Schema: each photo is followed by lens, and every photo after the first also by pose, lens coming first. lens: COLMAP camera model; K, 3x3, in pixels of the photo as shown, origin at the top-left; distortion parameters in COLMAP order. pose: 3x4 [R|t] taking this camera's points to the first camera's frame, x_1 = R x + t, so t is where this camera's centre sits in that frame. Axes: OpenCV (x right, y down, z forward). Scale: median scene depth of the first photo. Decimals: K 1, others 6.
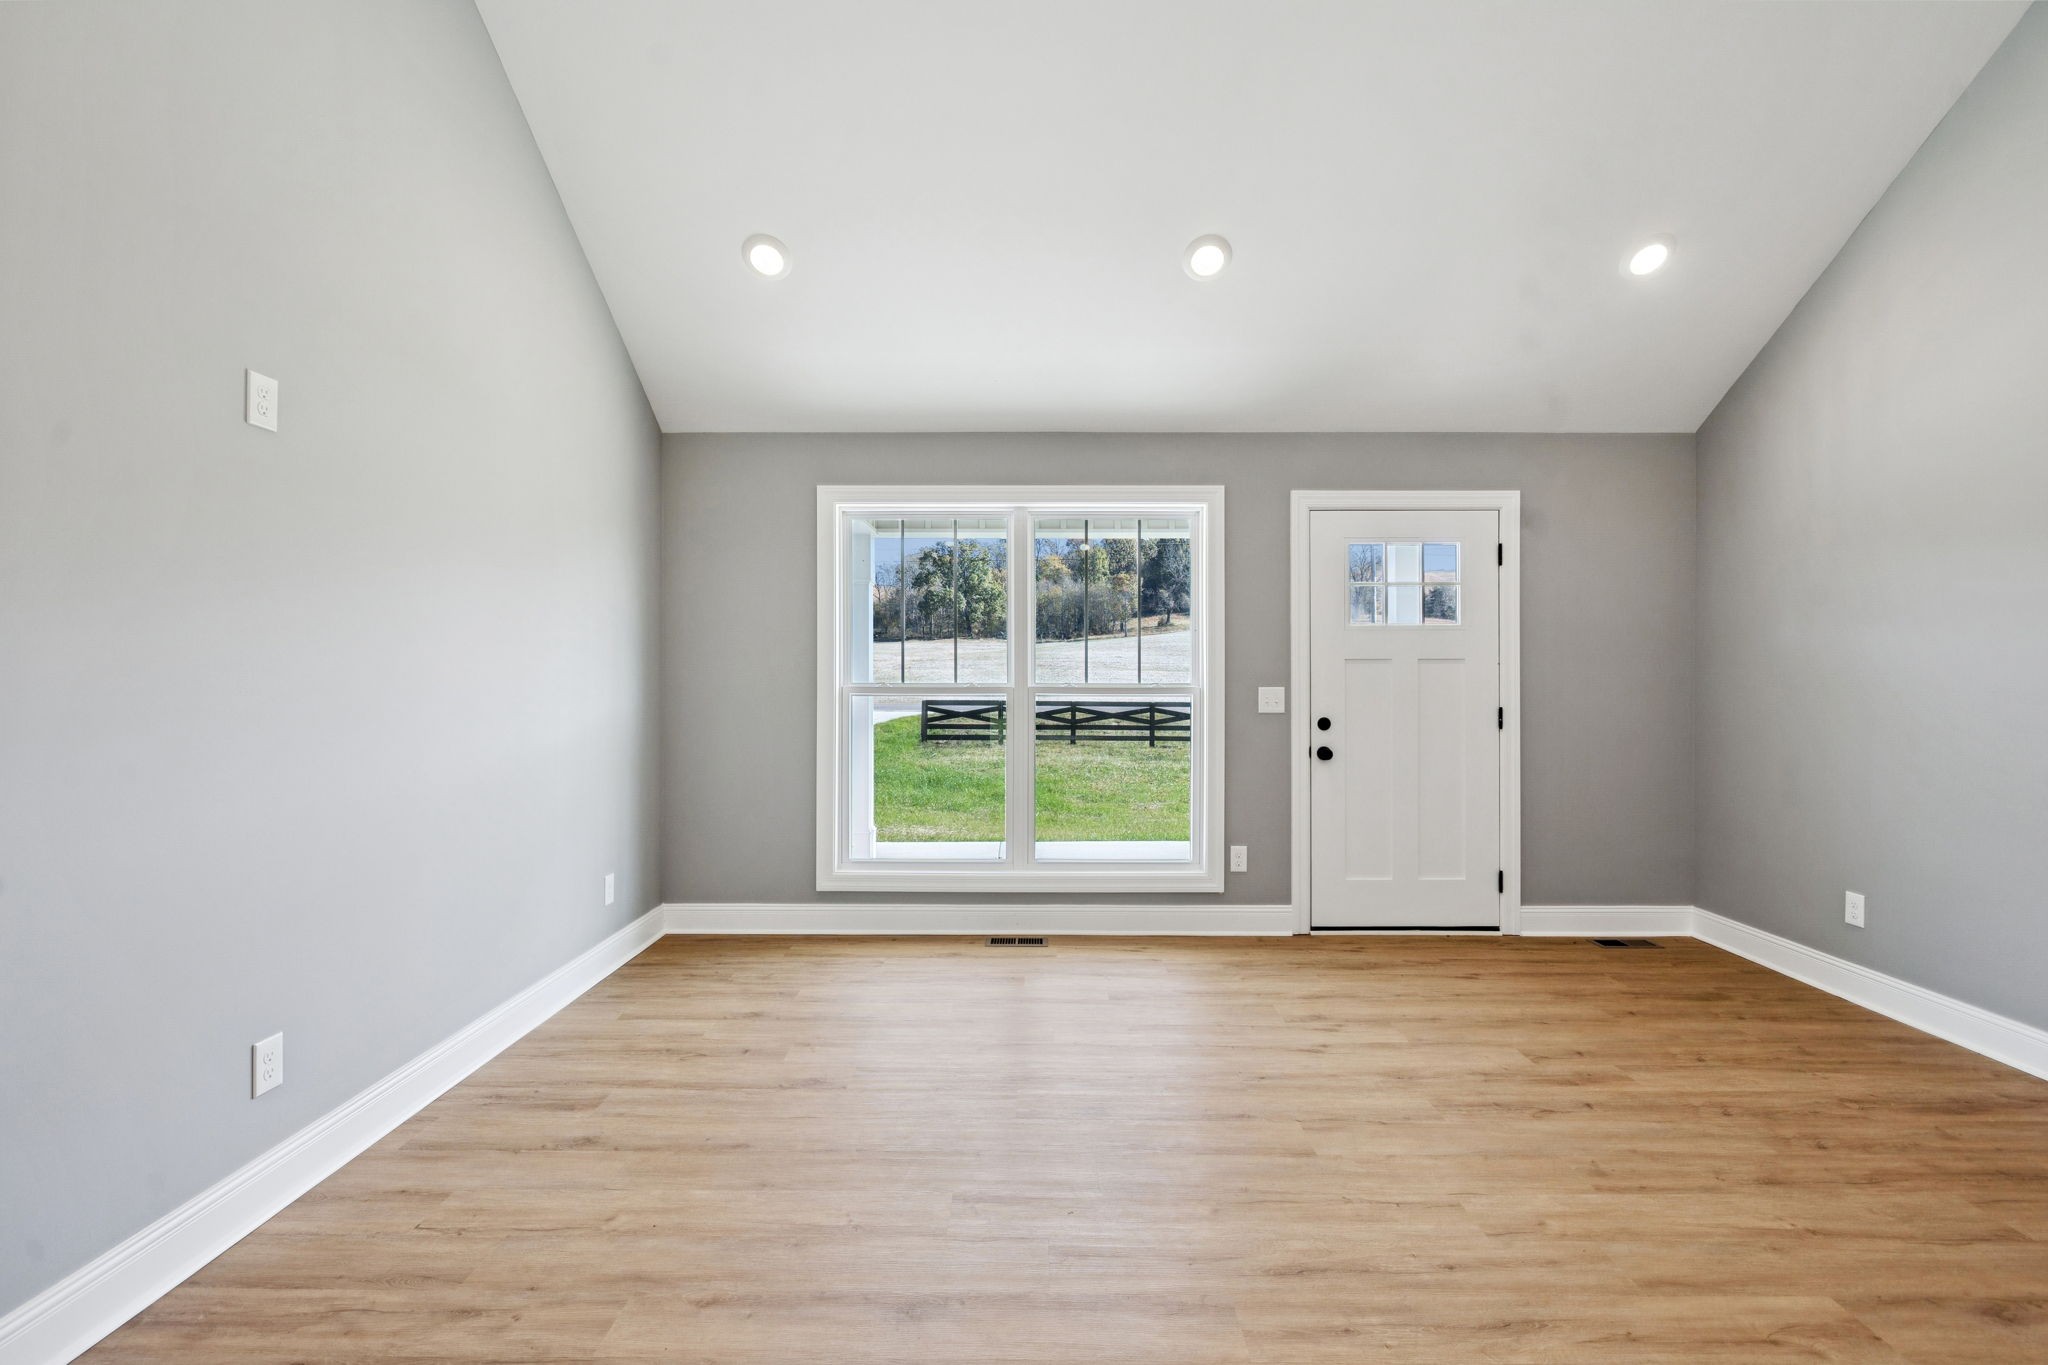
lens RADIAL K [[920.9, 0, 1022.7], [0, 920.9, 660.2], [0, 0, 1]] dist [-0.008314, -0.000405]
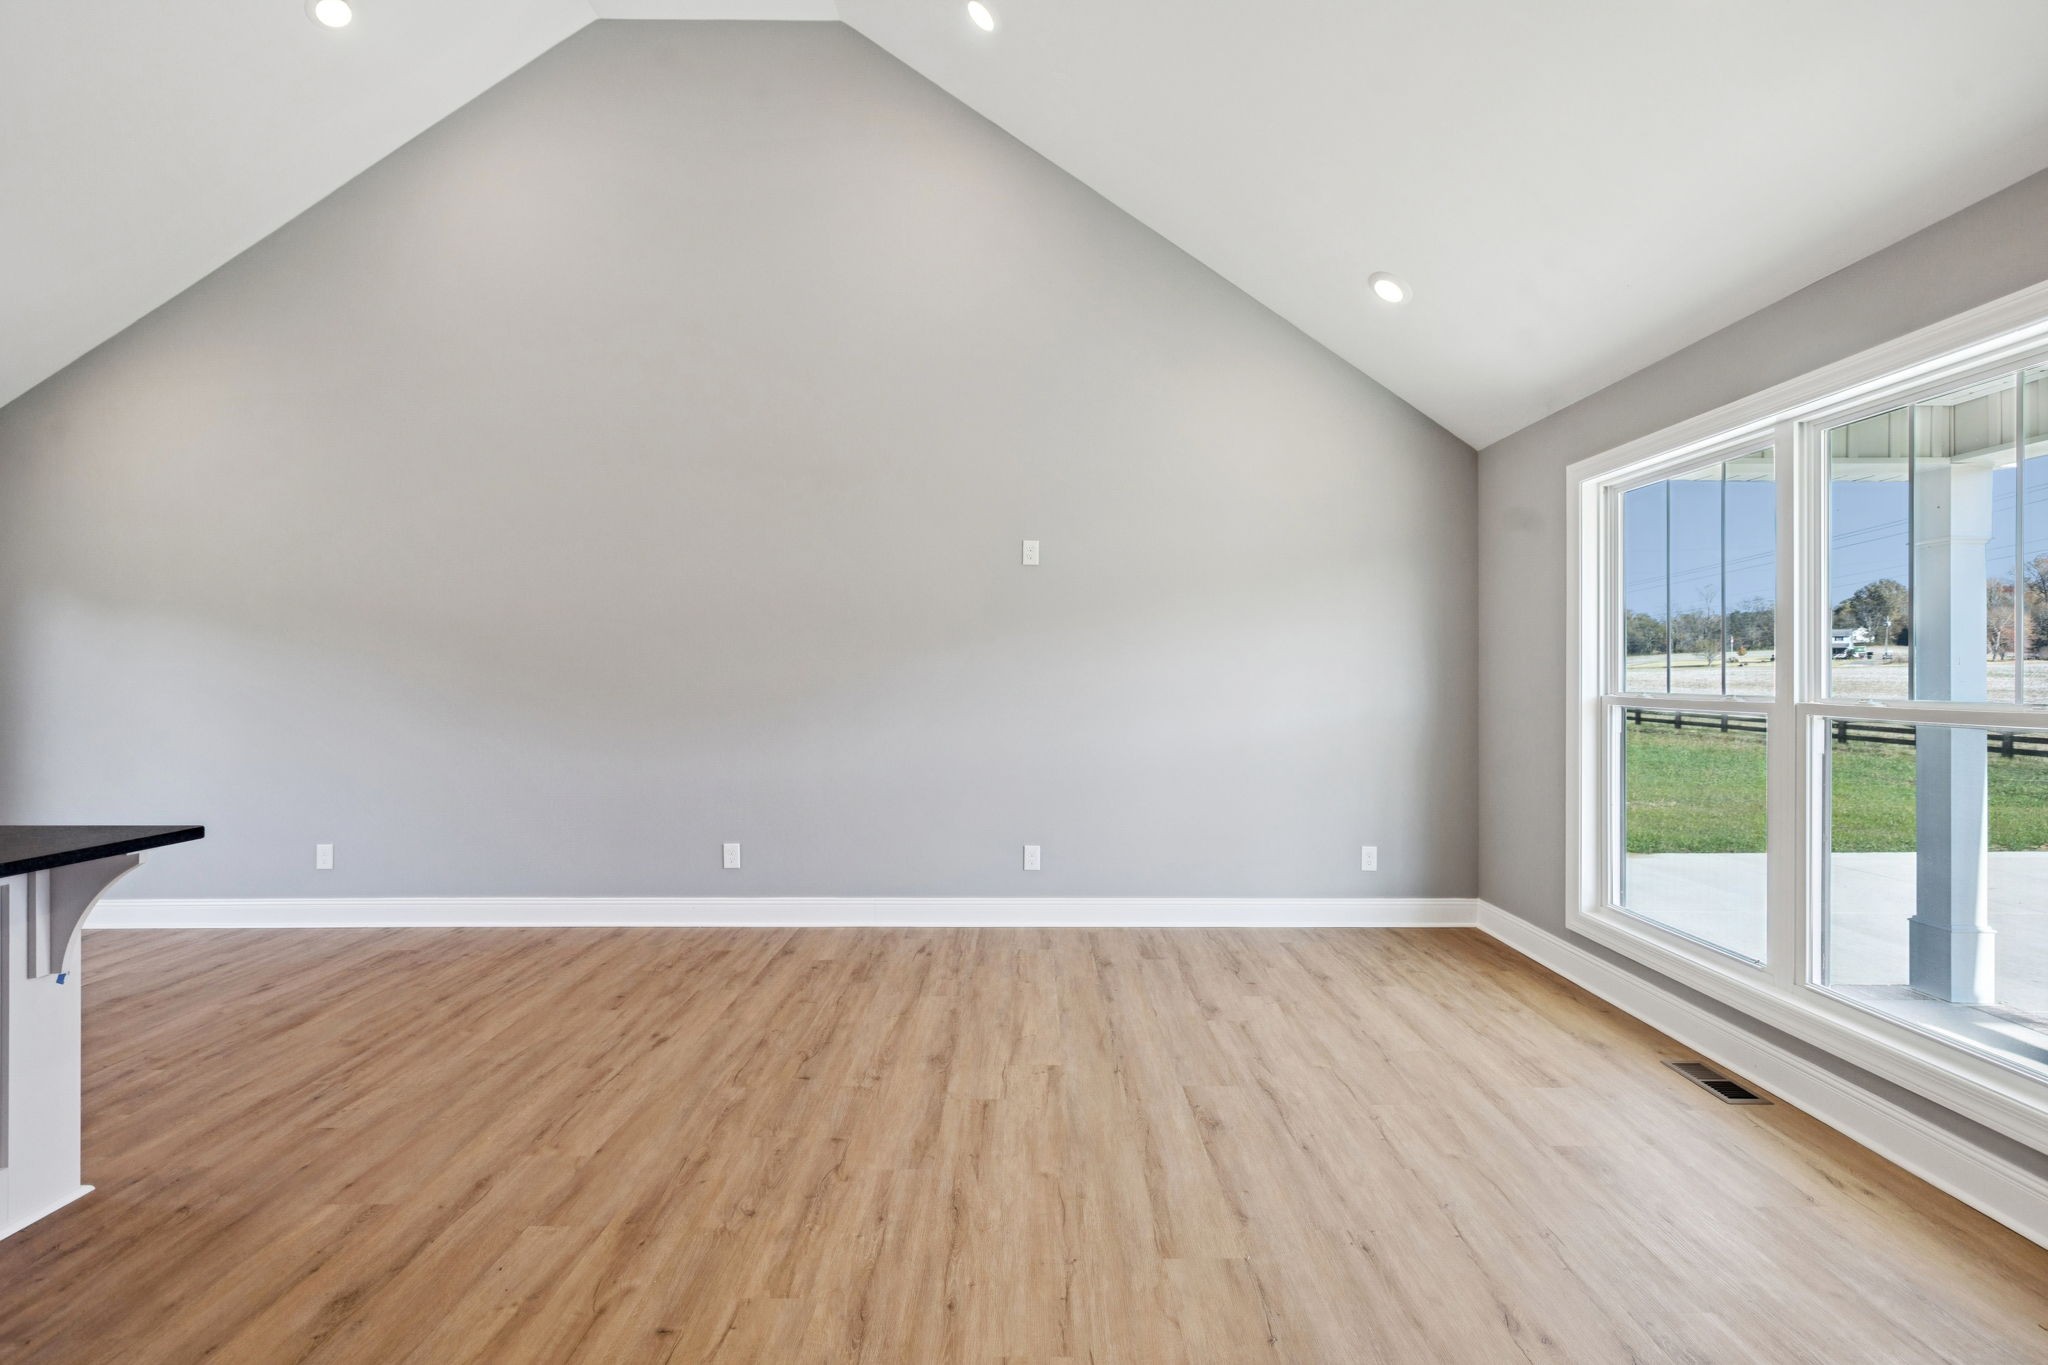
lens RADIAL K [[872.9, 0, 1023.3], [0, 872.9, 672.7], [0, 0, 1]] dist [0.001299, 0.000006]
pose [[0.003567, -0.004526, -0.999983, 0.922485], [0.009374, 0.999946, -0.004493, 0.008143], [0.999950, -0.009358, 0.003609, 0.723224]]
